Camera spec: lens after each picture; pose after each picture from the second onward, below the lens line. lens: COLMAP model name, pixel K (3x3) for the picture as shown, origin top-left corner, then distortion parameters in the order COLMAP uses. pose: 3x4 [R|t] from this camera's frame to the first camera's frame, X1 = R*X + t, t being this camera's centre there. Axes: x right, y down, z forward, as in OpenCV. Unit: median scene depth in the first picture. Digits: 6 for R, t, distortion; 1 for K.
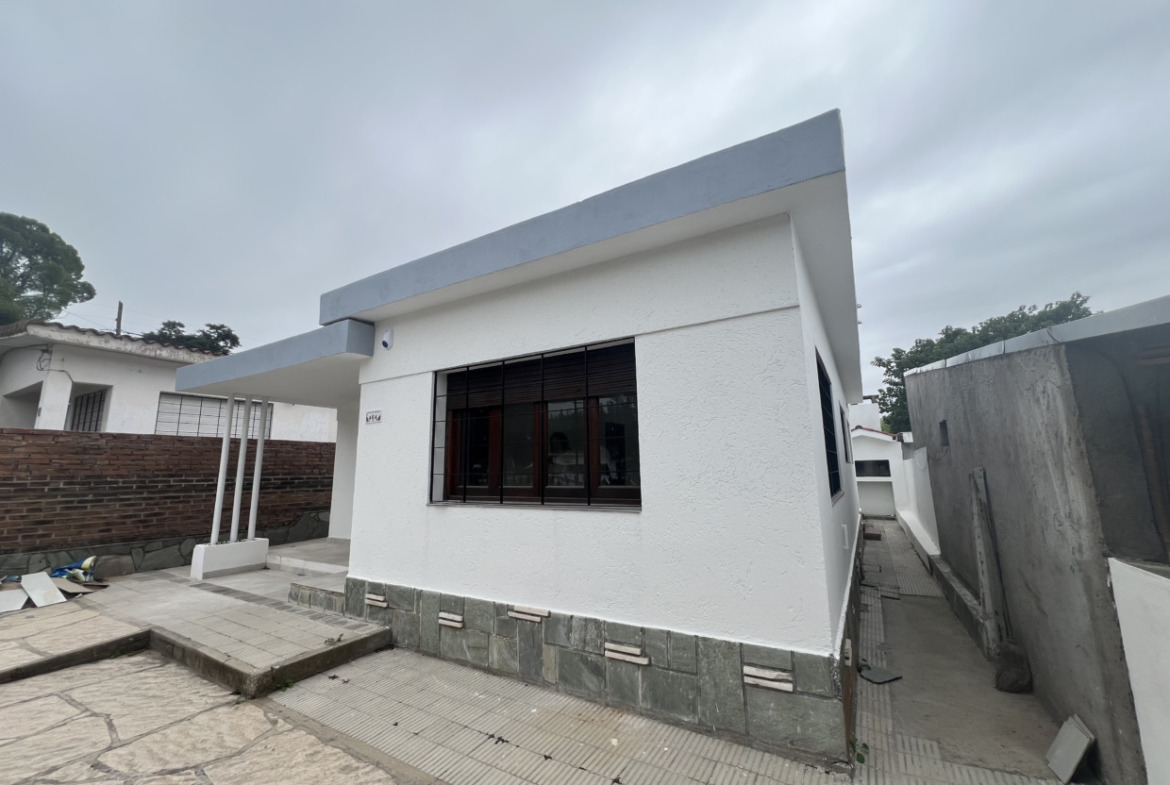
lens RADIAL K [[470.0, 0, 585.0], [0, 470.0, 392.5], [0, 0, 1]] dist [-0.002575, -0.000072]
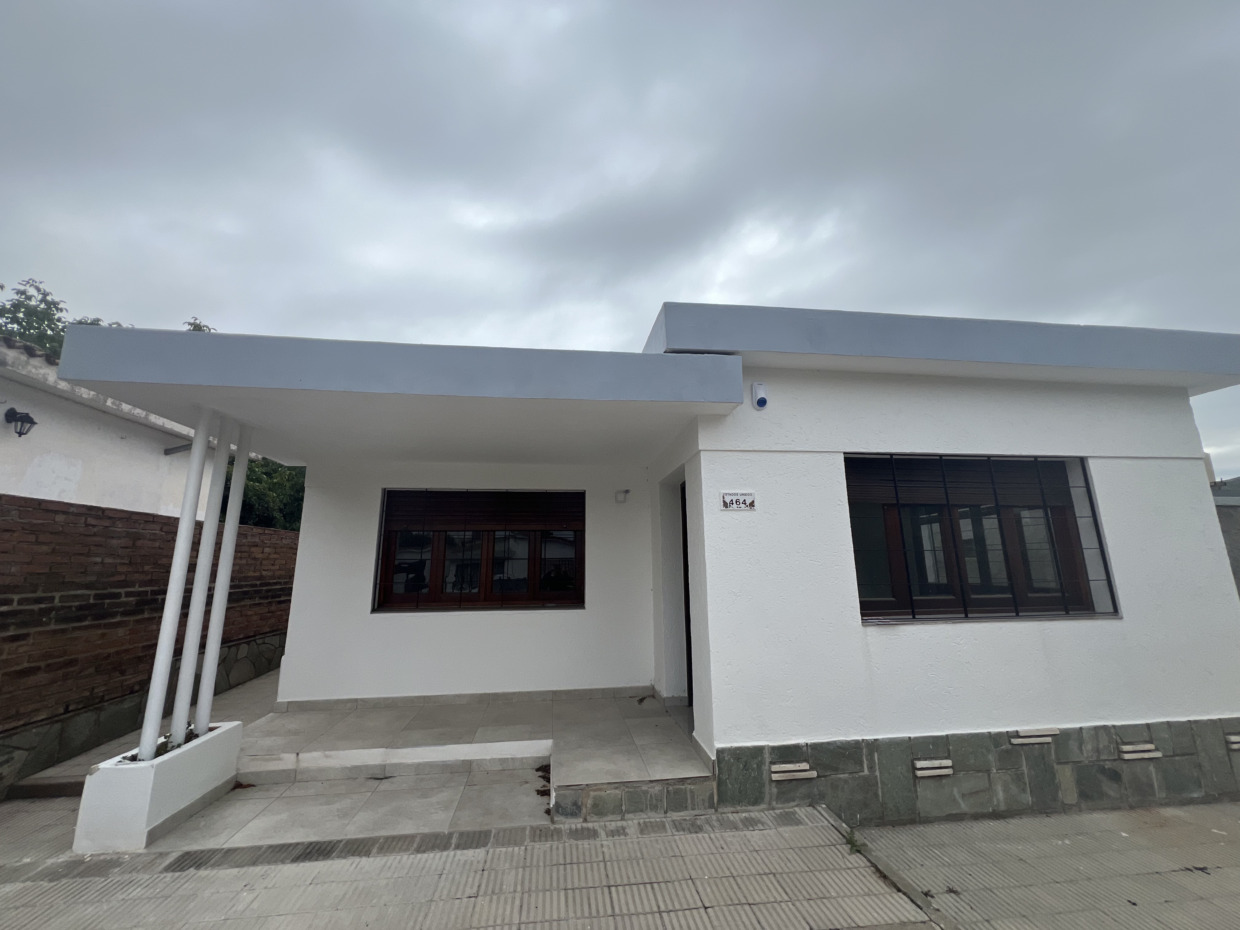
lens RADIAL K [[496.7, 0, 618.5], [0, 496.7, 463.4], [0, 0, 1]] dist [-0.000734, 0.000242]
pose [[0.785625, 0.132722, 0.604300, -1.374271], [-0.104216, 0.991152, -0.082199, 0.099160], [-0.609863, 0.001600, 0.792505, 0.694944]]
